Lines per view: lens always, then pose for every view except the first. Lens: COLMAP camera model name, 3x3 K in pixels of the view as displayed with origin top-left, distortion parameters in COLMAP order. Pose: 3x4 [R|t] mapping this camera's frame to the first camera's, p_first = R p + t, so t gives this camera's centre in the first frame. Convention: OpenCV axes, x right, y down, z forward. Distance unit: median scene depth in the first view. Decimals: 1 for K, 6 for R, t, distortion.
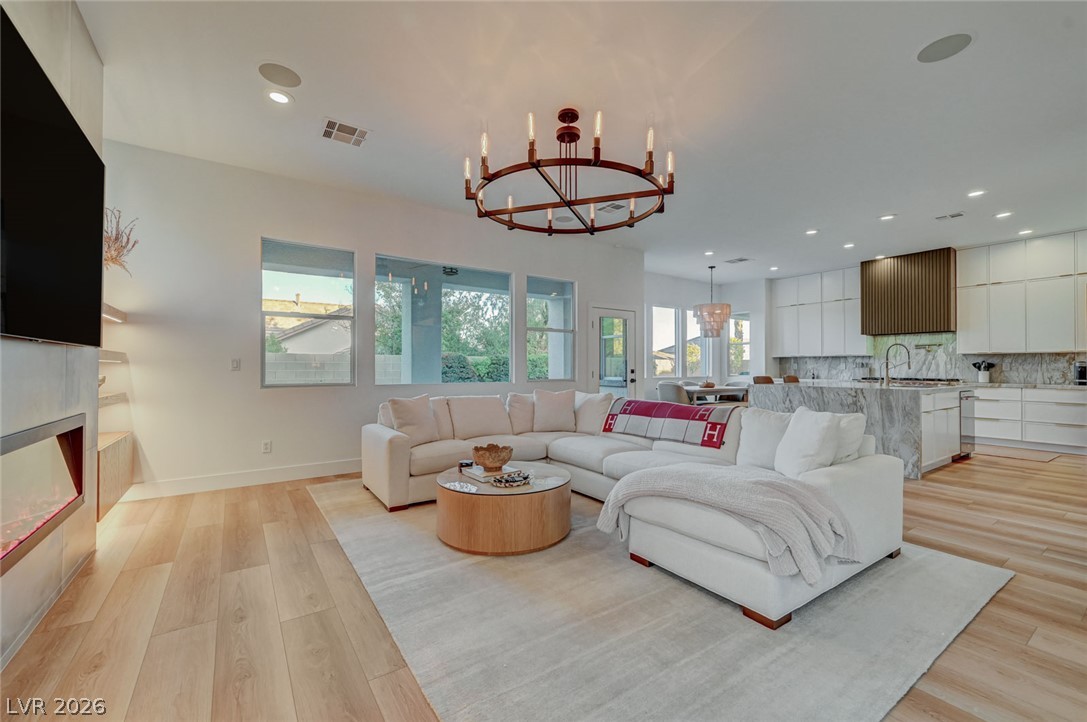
lens RADIAL K [[447.4, 0, 543.5], [0, 447.4, 361.0], [0, 0, 1]] dist [0.002935, 0.000562]
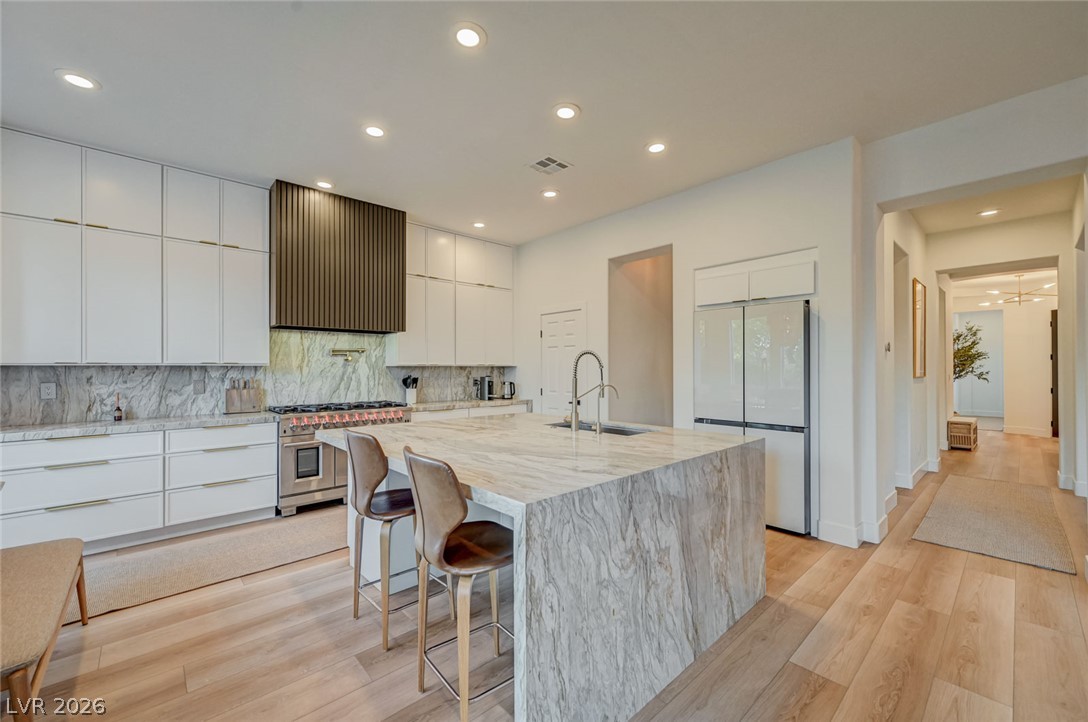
lens RADIAL K [[436.0, 0, 546.8], [0, 436.0, 367.1], [0, 0, 1]] dist [0.001687, 0.000443]
pose [[-0.140679, 0.000943, 0.990055, 0.210037], [-0.009195, 0.999955, -0.002259, -0.014599], [-0.990013, -0.009421, -0.140664, 0.883849]]
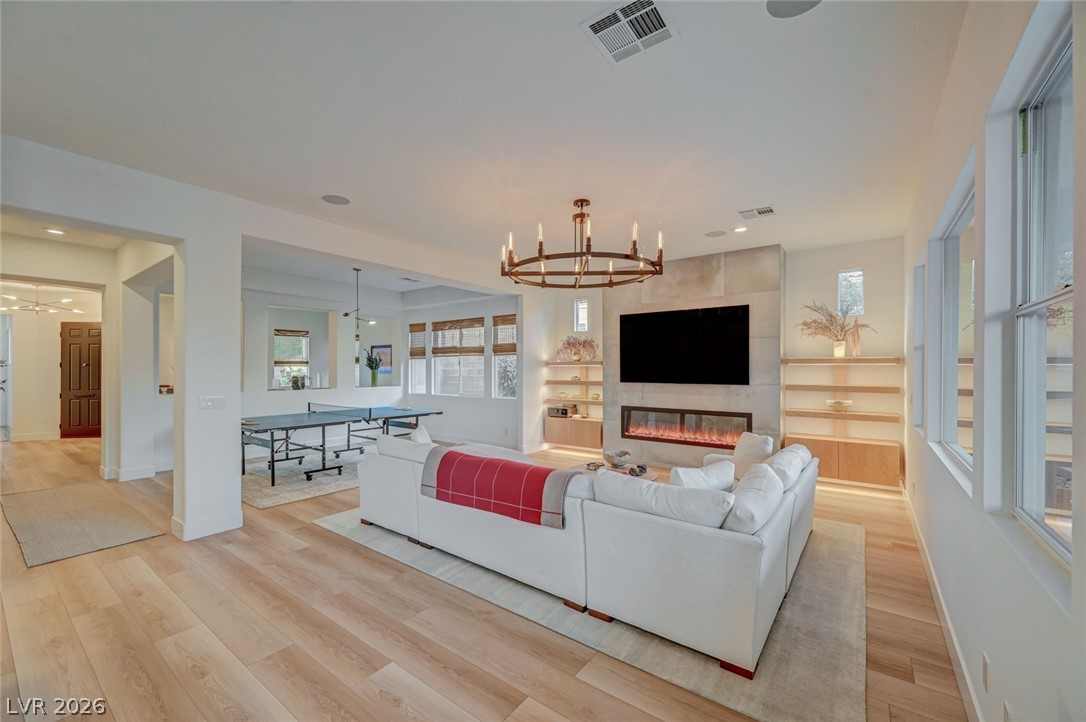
lens RADIAL K [[436.3, 0, 534.3], [0, 436.3, 367.1], [0, 0, 1]] dist [0.000186, -0.000075]
pose [[-0.949777, -0.003414, -0.312910, 0.271413], [0.000641, 0.999917, -0.012855, -0.033724], [0.312928, -0.012410, -0.949696, 1.021066]]
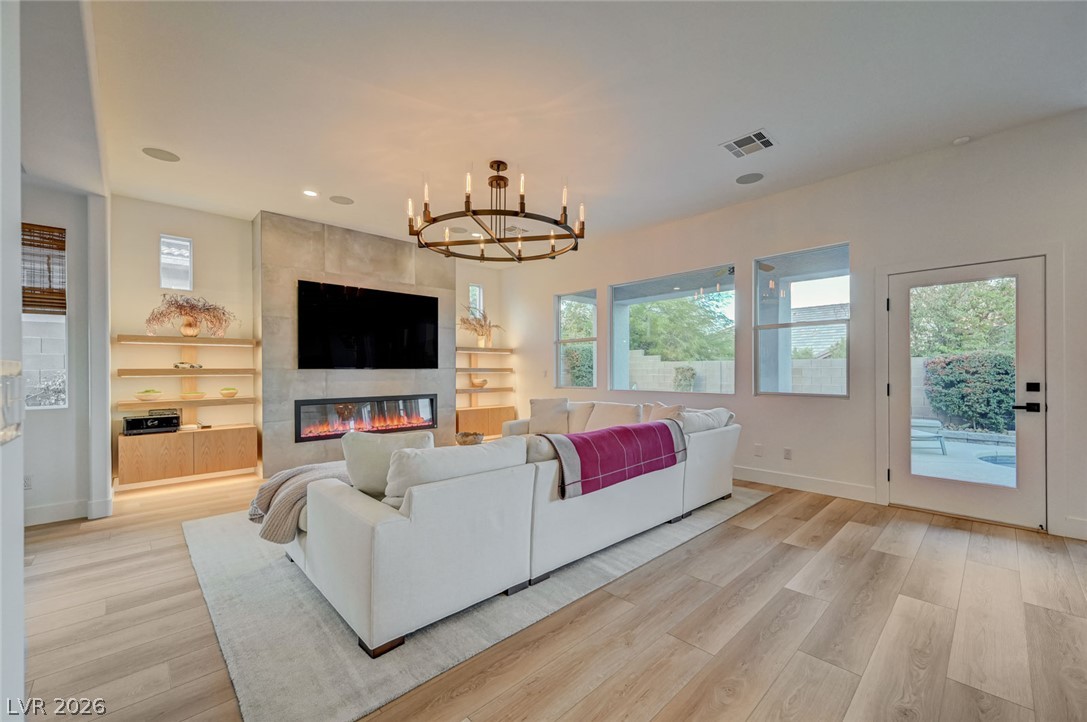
lens RADIAL K [[437.0, 0, 548.8], [0, 437.0, 371.0], [0, 0, 1]] dist [0.001816, 0.000391]
pose [[0.164195, -0.002305, -0.986425, 0.582790], [0.015644, 0.999878, 0.000268, -0.002252], [0.986304, -0.015475, 0.164211, 0.451404]]
